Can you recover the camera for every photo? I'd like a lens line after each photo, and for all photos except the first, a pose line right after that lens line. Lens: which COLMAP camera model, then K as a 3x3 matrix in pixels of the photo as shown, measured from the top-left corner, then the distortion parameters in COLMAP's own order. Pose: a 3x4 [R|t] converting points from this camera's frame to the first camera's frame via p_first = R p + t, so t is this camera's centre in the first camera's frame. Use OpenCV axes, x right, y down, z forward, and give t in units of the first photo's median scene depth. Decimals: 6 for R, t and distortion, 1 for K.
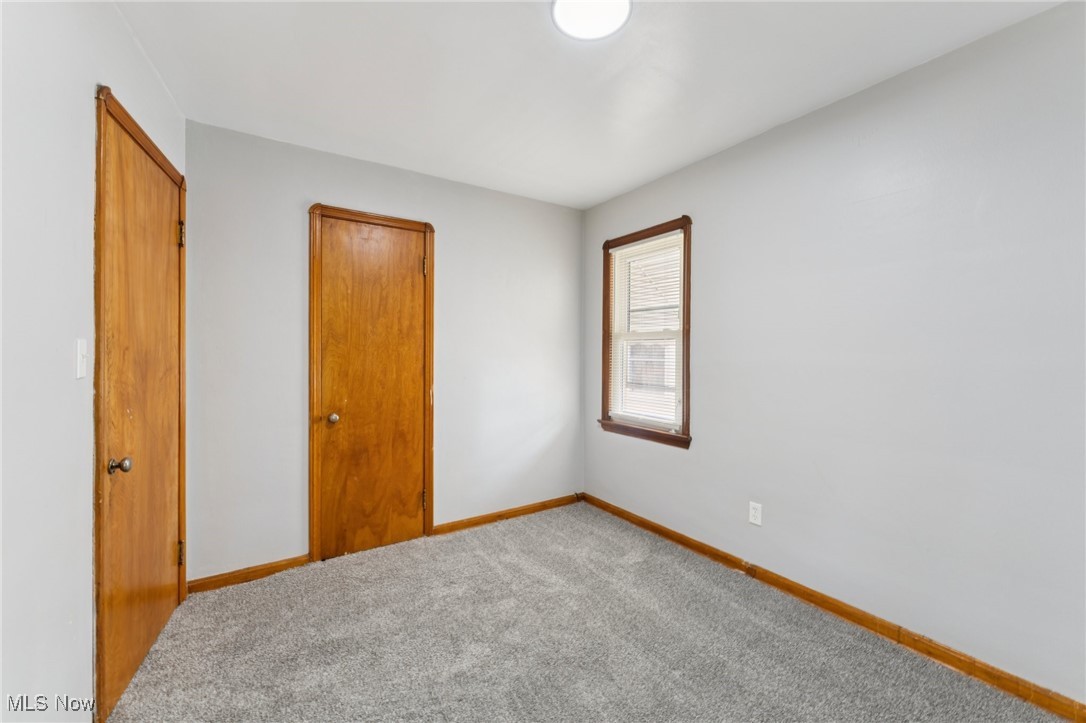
lens RADIAL K [[439.3, 0, 539.9], [0, 439.3, 357.1], [0, 0, 1]] dist [-0.000643, 0.000397]
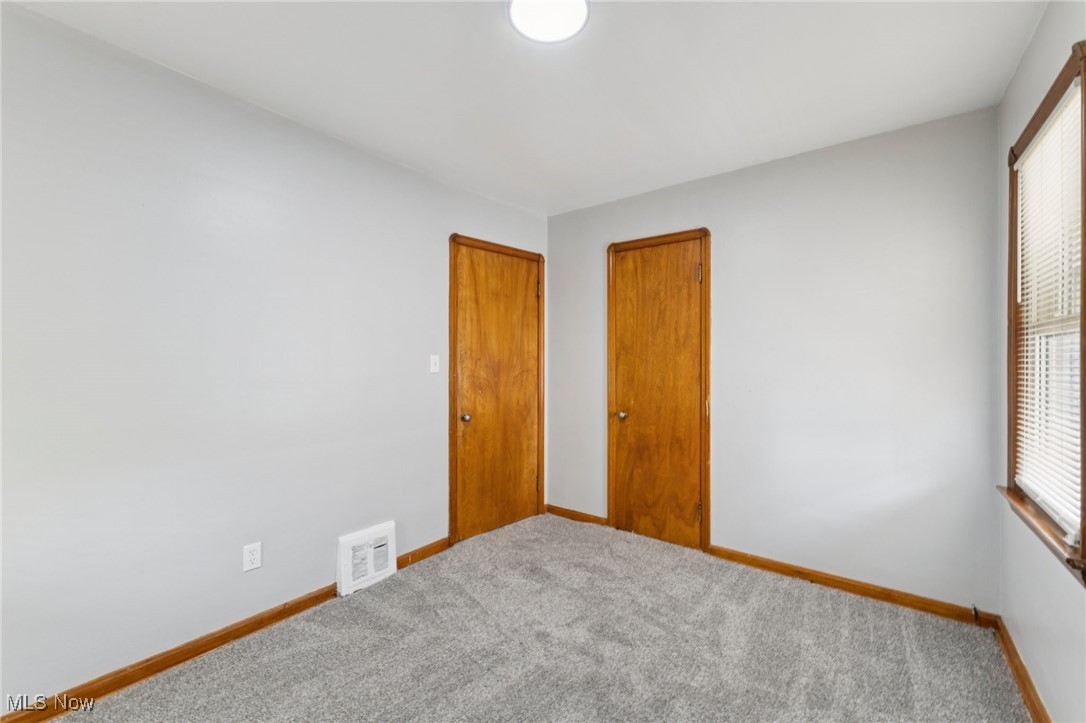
lens RADIAL K [[439.3, 0, 547.4], [0, 439.3, 363.5], [0, 0, 1]] dist [-0.000643, 0.000397]
pose [[0.327203, 0.001824, -0.944952, 0.585188], [-0.010601, 0.999942, -0.001741, -0.000264], [0.944895, 0.010587, 0.327203, 0.384881]]
